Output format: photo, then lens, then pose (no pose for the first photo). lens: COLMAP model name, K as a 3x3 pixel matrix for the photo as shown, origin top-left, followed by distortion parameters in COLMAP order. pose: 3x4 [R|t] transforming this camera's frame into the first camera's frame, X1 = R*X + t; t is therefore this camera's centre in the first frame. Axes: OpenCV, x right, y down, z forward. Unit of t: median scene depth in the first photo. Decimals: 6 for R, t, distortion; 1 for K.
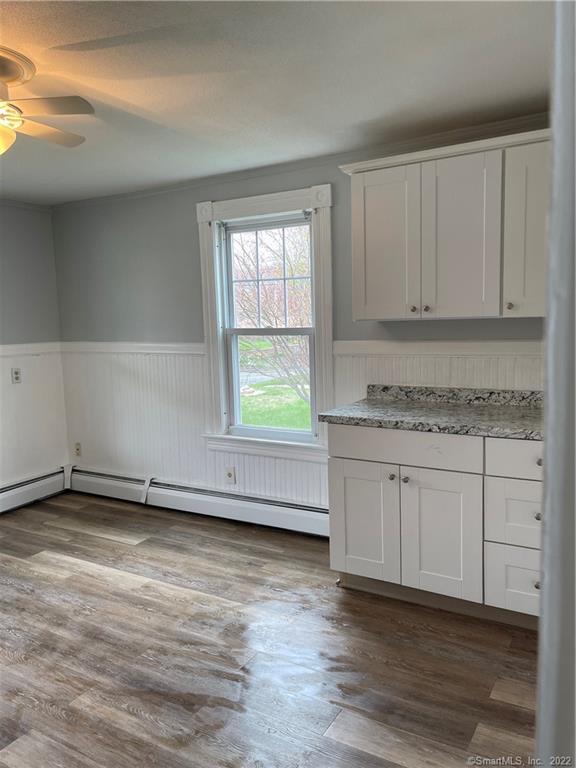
lens RADIAL K [[576.8, 0, 288.0], [0, 576.8, 384.0], [0, 0, 1]] dist [0.039470, -0.039515]
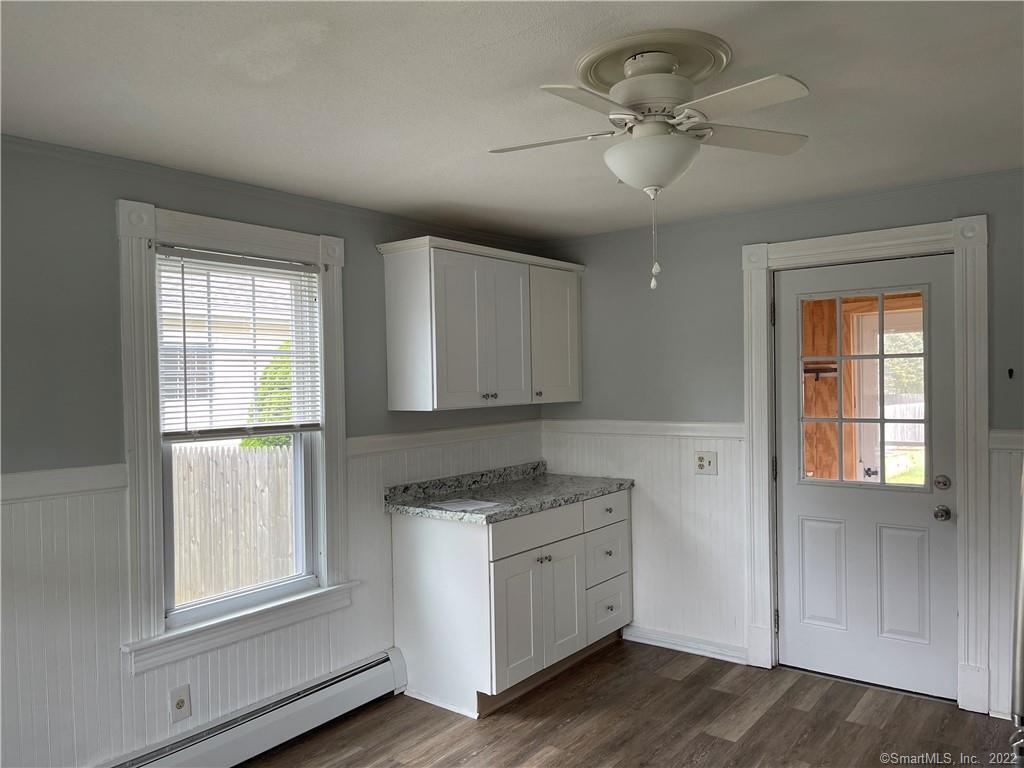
lens RADIAL K [[769.0, 0, 512.0], [0, 769.0, 384.0], [0, 0, 1]] dist [0.039470, -0.039515]
pose [[0.118857, 0.018519, 0.992739, -0.993104], [0.135085, 0.990228, -0.034646, -0.088760], [-0.983679, 0.138222, 0.115194, 0.719970]]
